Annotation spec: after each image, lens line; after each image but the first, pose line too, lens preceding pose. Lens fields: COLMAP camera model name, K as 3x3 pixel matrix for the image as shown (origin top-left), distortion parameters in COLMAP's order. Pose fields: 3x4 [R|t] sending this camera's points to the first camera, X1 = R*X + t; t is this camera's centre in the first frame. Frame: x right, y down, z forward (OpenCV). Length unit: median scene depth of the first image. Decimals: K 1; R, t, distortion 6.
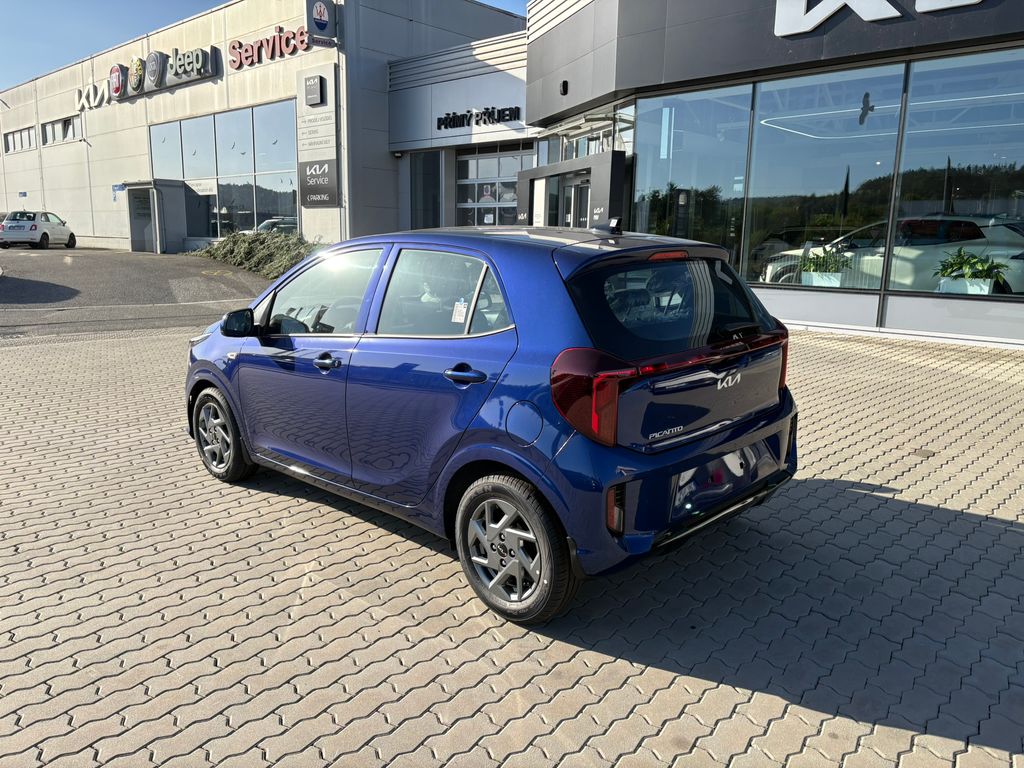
lens RADIAL K [[765.5, 0, 521.0], [0, 765.5, 375.5], [0, 0, 1]] dist [0.053361, -0.051079]
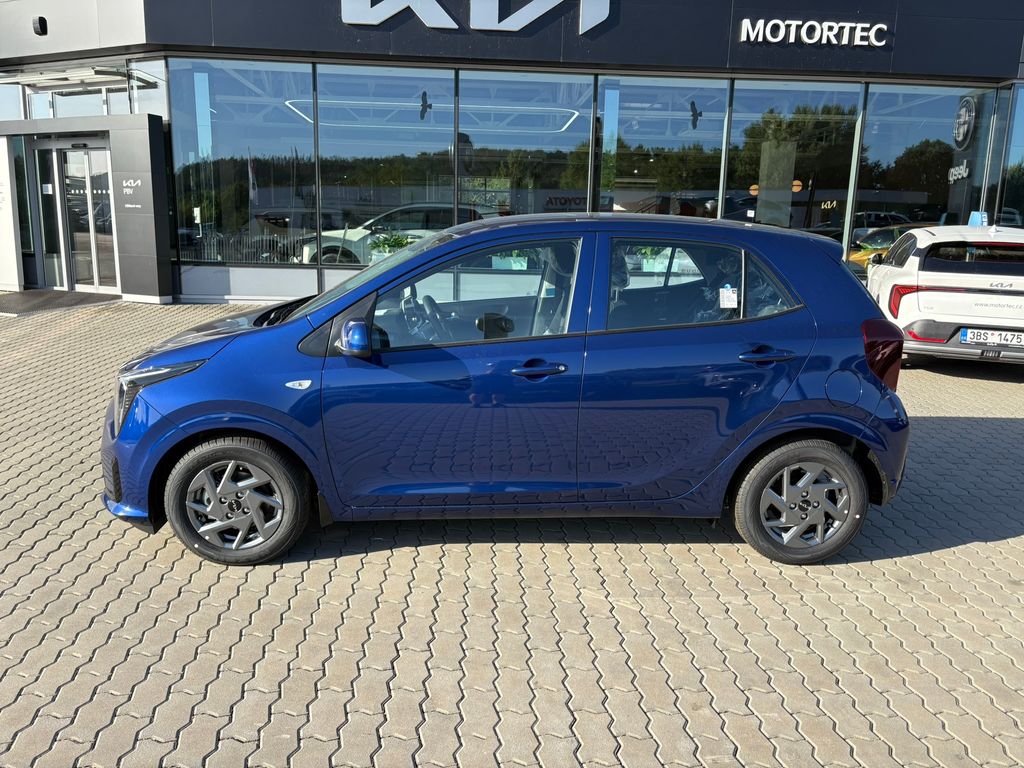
lens RADIAL K [[774.1, 0, 512.0], [0, 774.1, 384.0], [0, 0, 1]] dist [0.055434, -0.077718]
pose [[0.686999, -0.139703, 0.713103, -0.328918], [0.112783, 0.989953, 0.085286, -0.030166], [-0.717853, 0.021834, 0.695852, 0.141521]]
